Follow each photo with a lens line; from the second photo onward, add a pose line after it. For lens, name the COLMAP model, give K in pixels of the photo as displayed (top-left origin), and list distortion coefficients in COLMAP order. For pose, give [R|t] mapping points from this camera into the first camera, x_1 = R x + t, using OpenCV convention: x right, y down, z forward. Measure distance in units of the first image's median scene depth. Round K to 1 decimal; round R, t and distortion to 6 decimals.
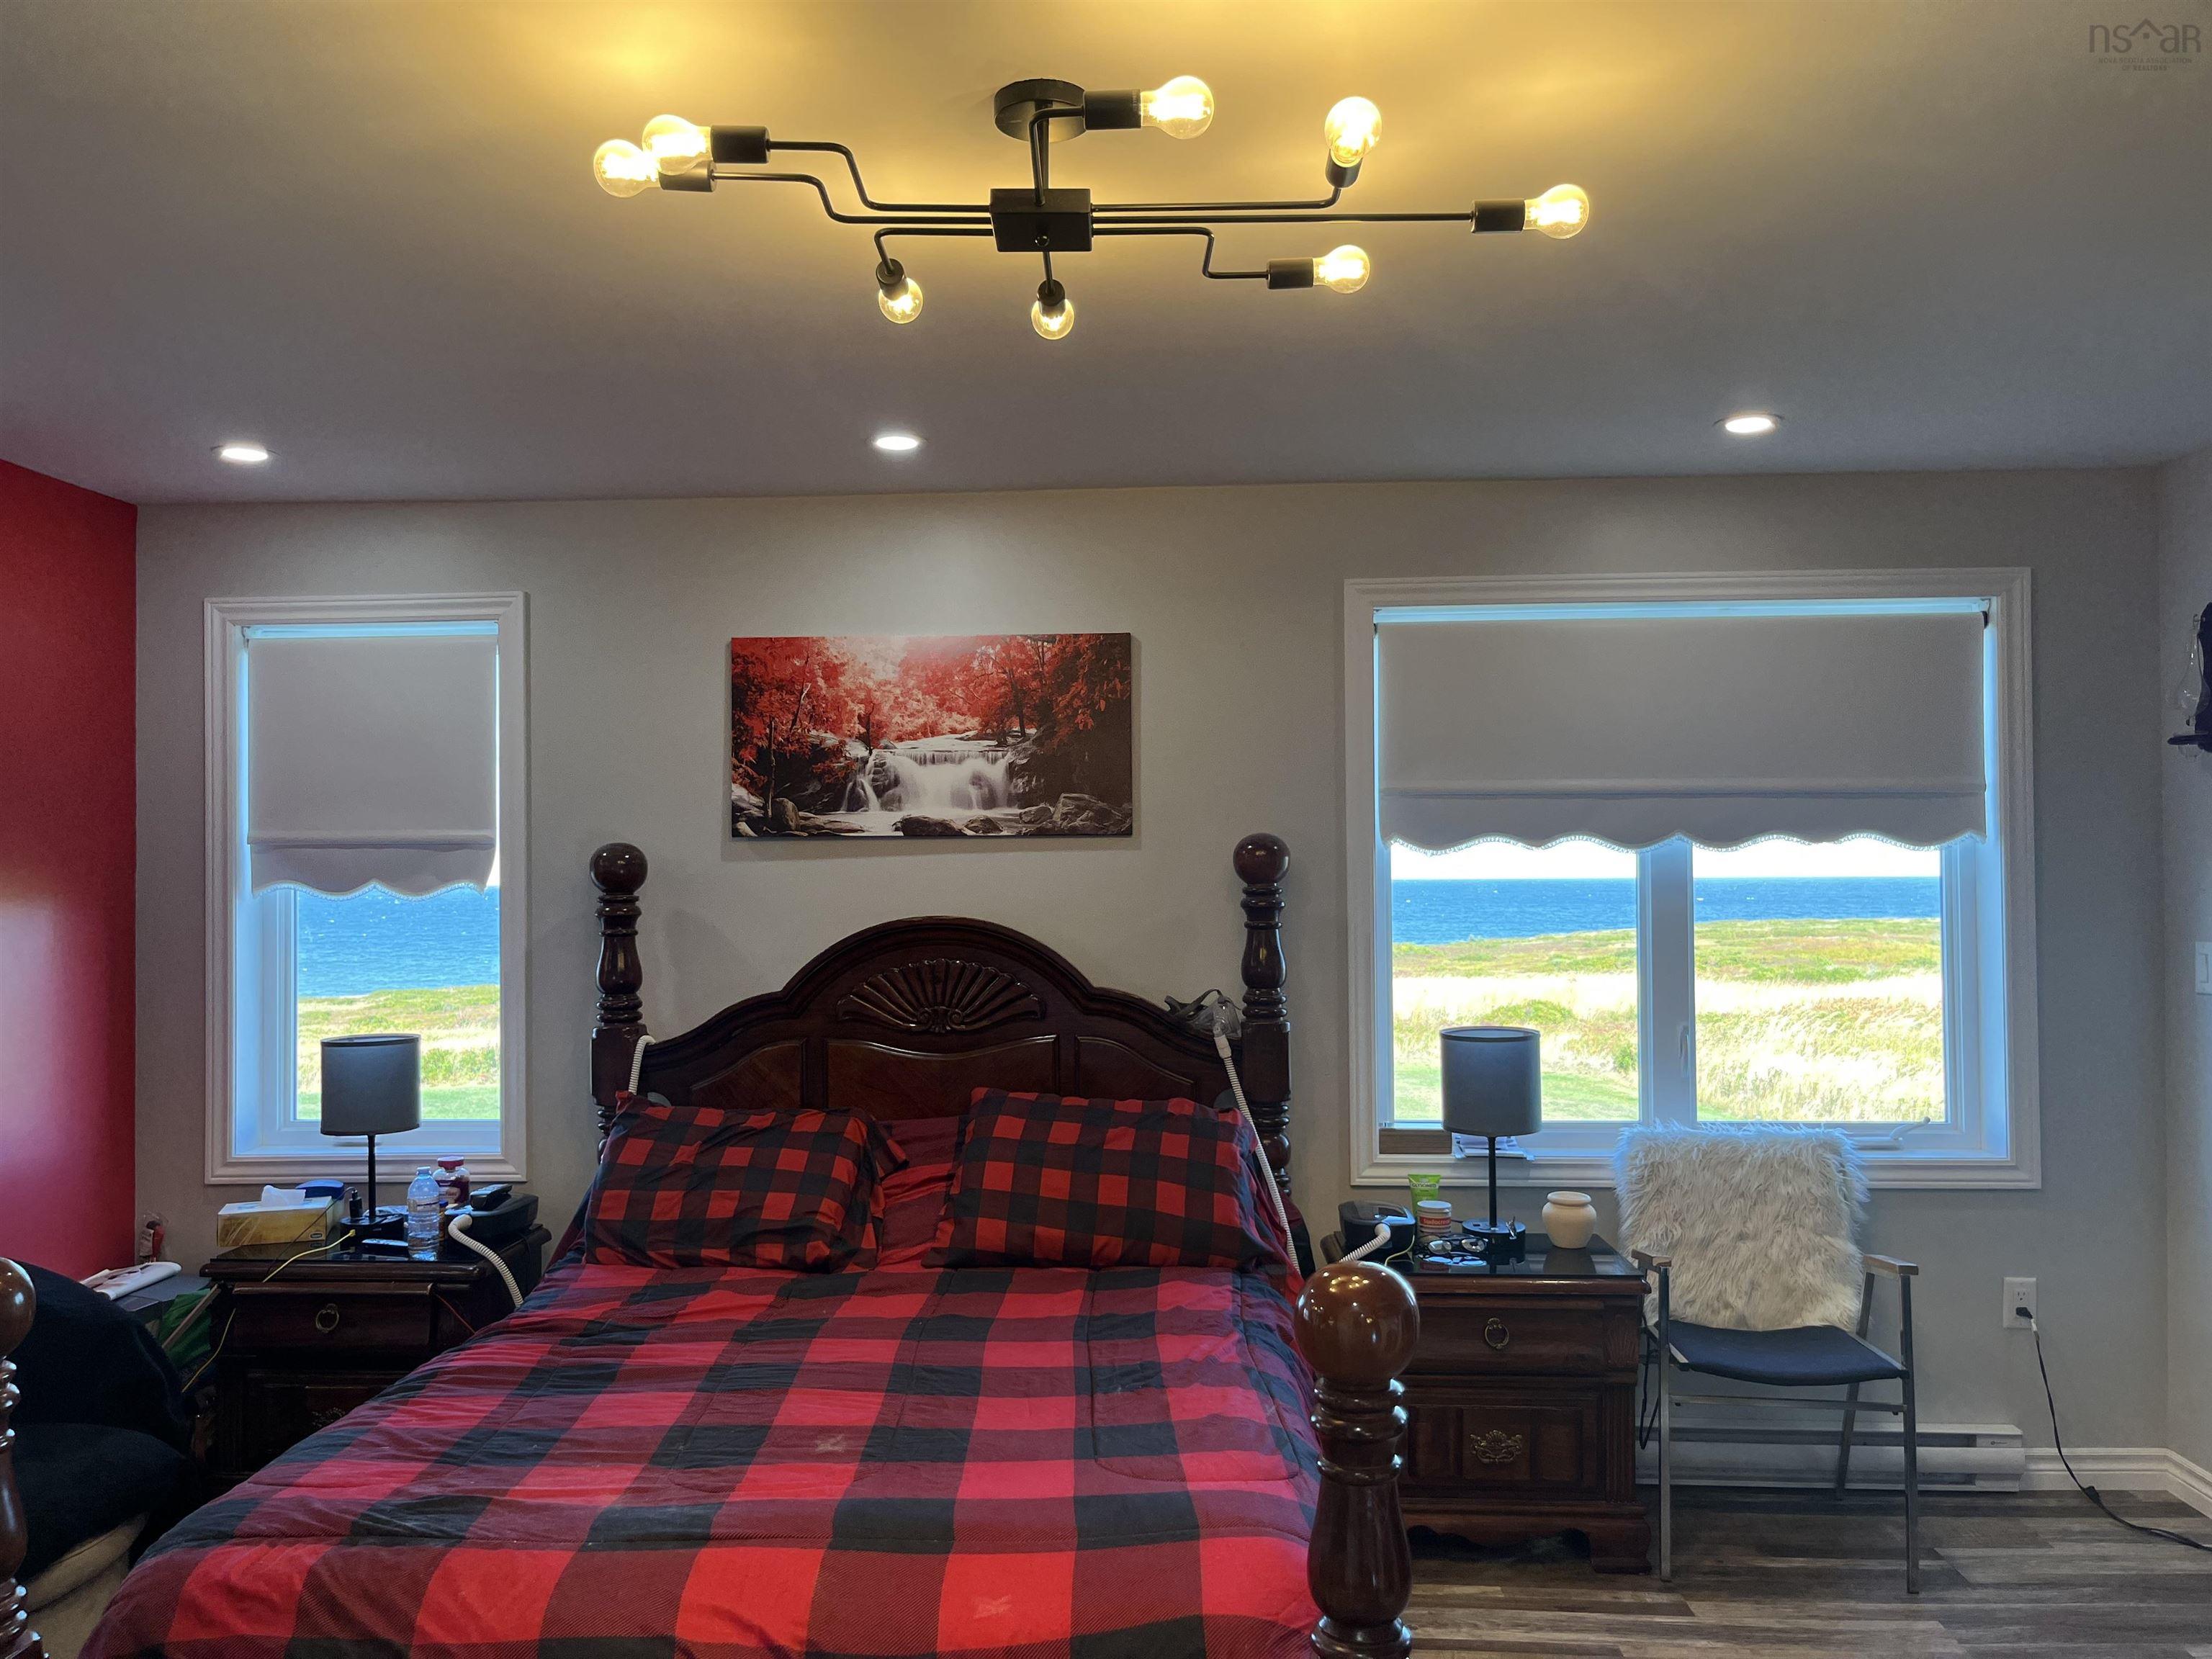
lens RADIAL K [[1726.9, 0, 1104.4], [0, 1726.9, 837.6], [0, 0, 1]] dist [0.000198, -0.003140]
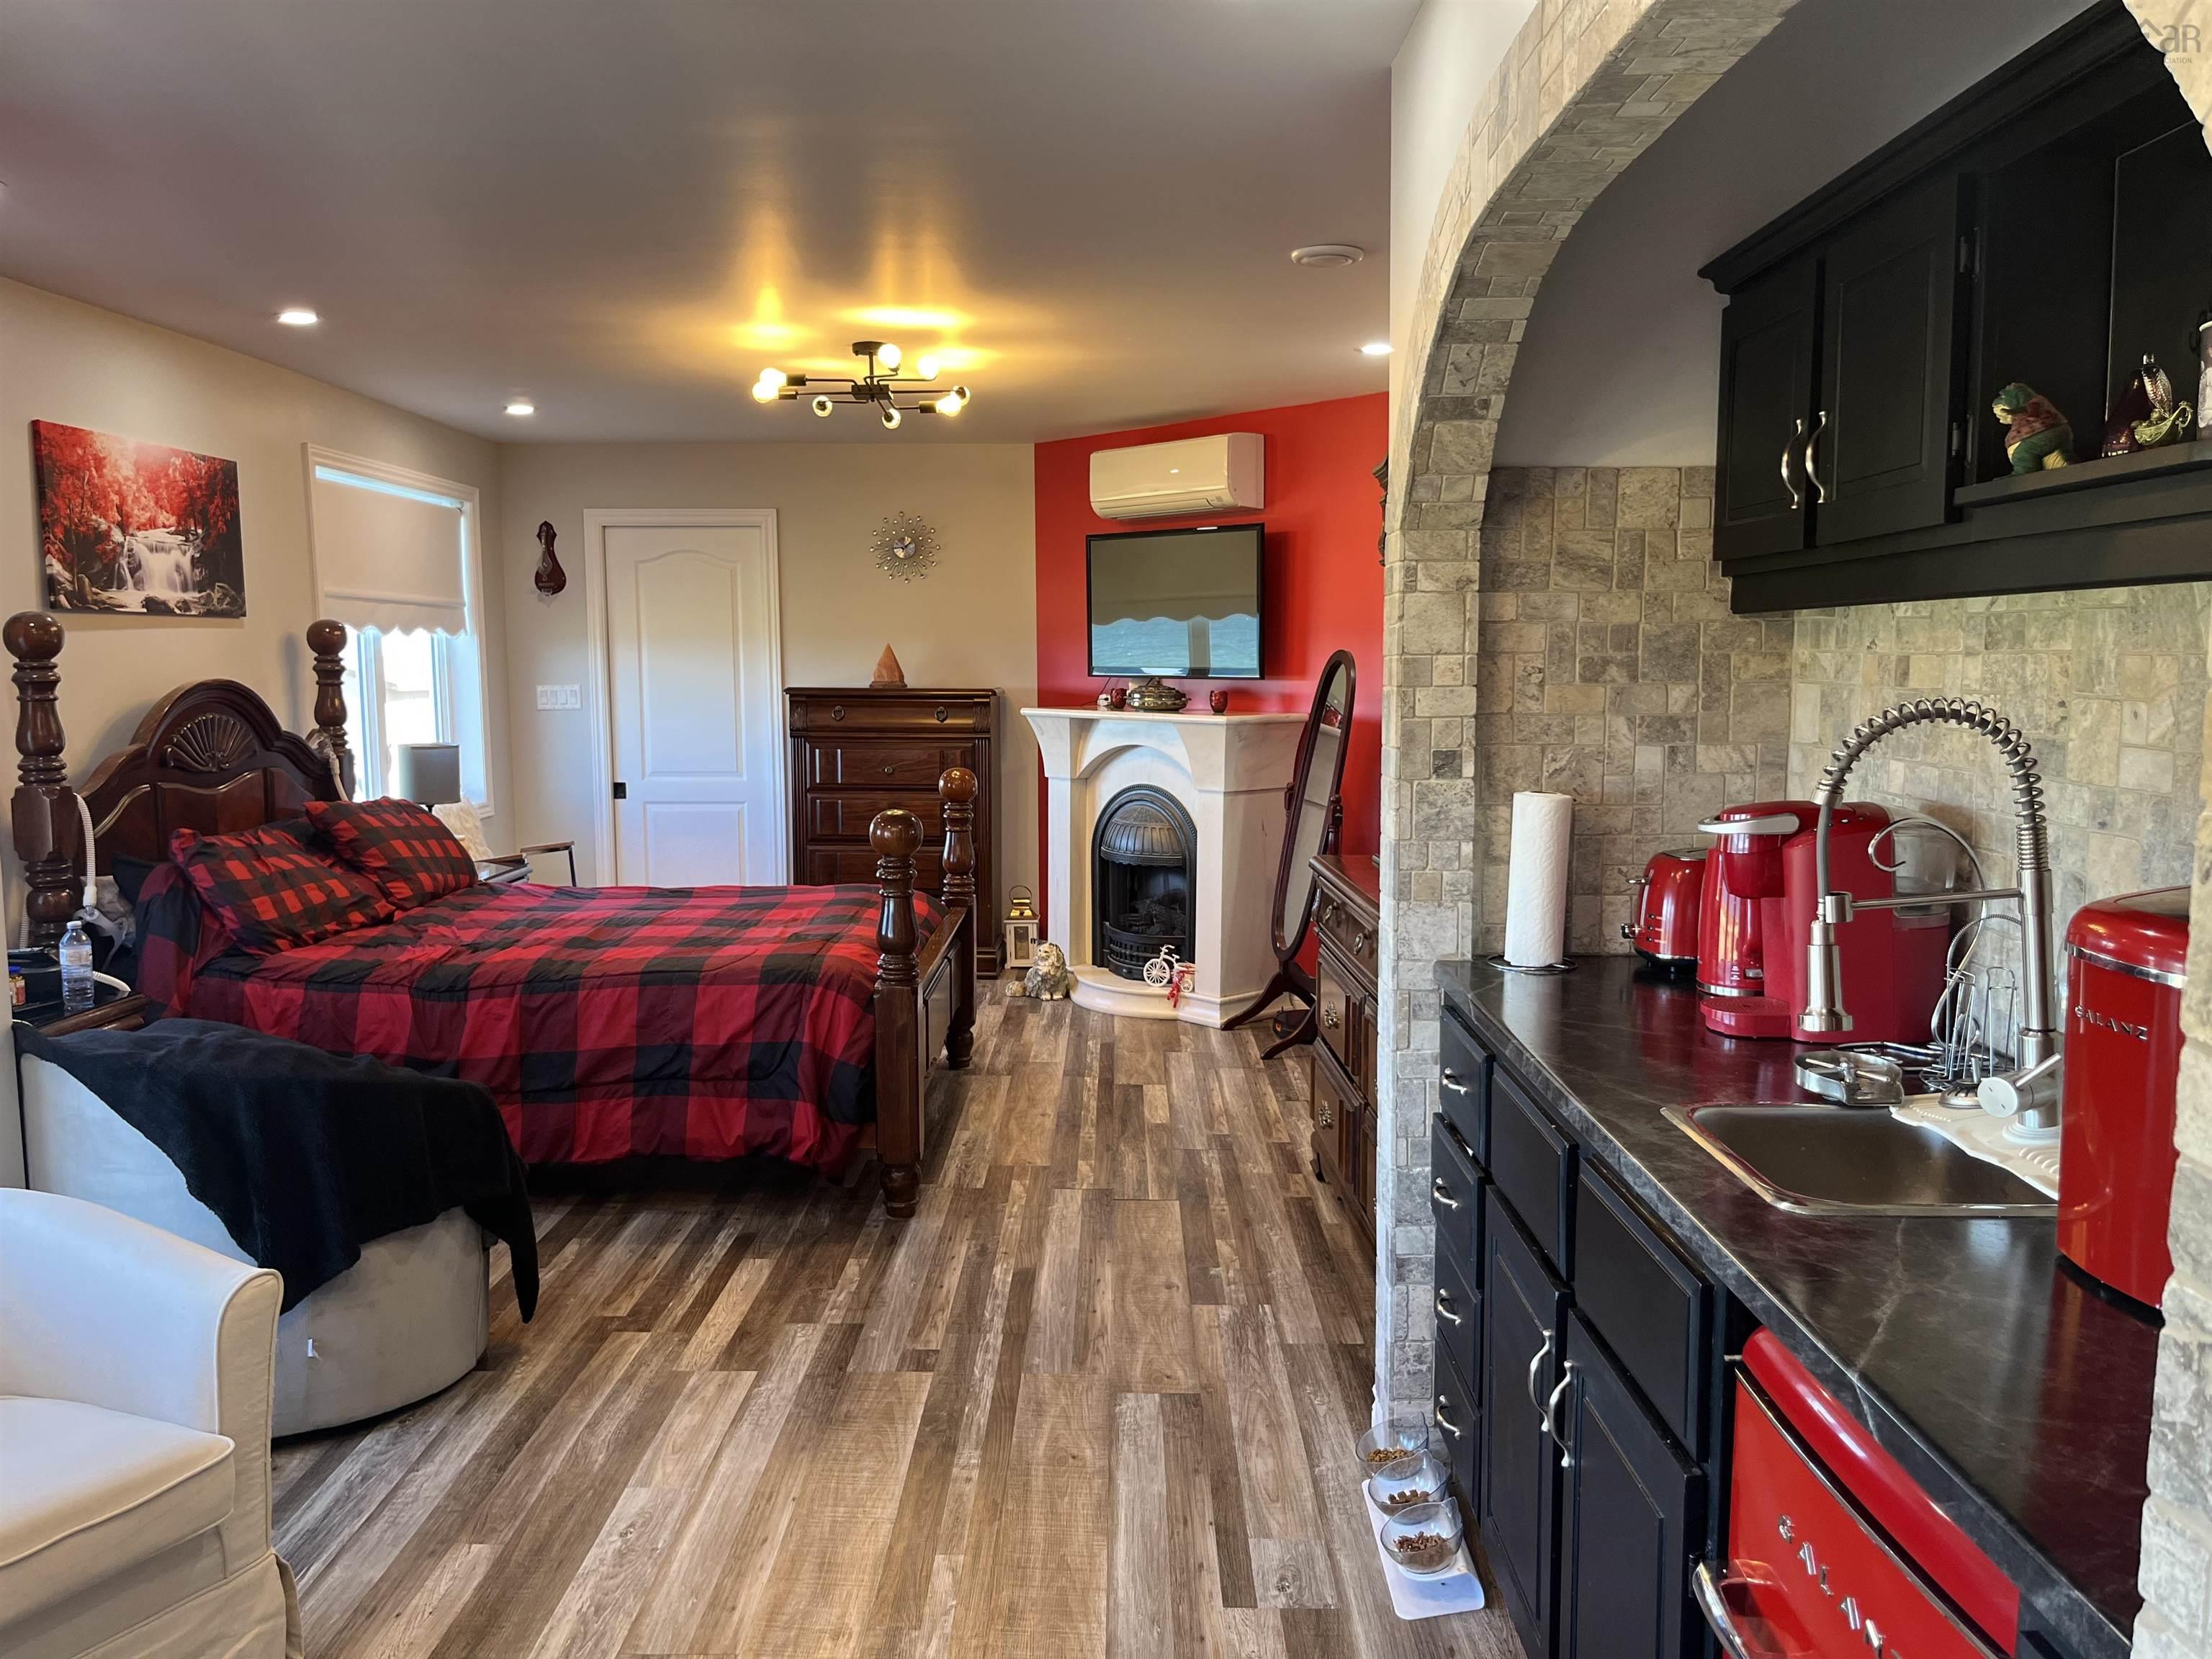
lens RADIAL K [[1726.9, 0, 1106.2], [0, 1726.9, 828.3], [0, 0, 1]] dist [0.000198, -0.003140]
pose [[-0.036417, -0.092835, 0.995015, -1.326699], [0.008512, 0.995611, 0.093202, 0.041525], [-0.999300, 0.011863, -0.035467, 0.388966]]
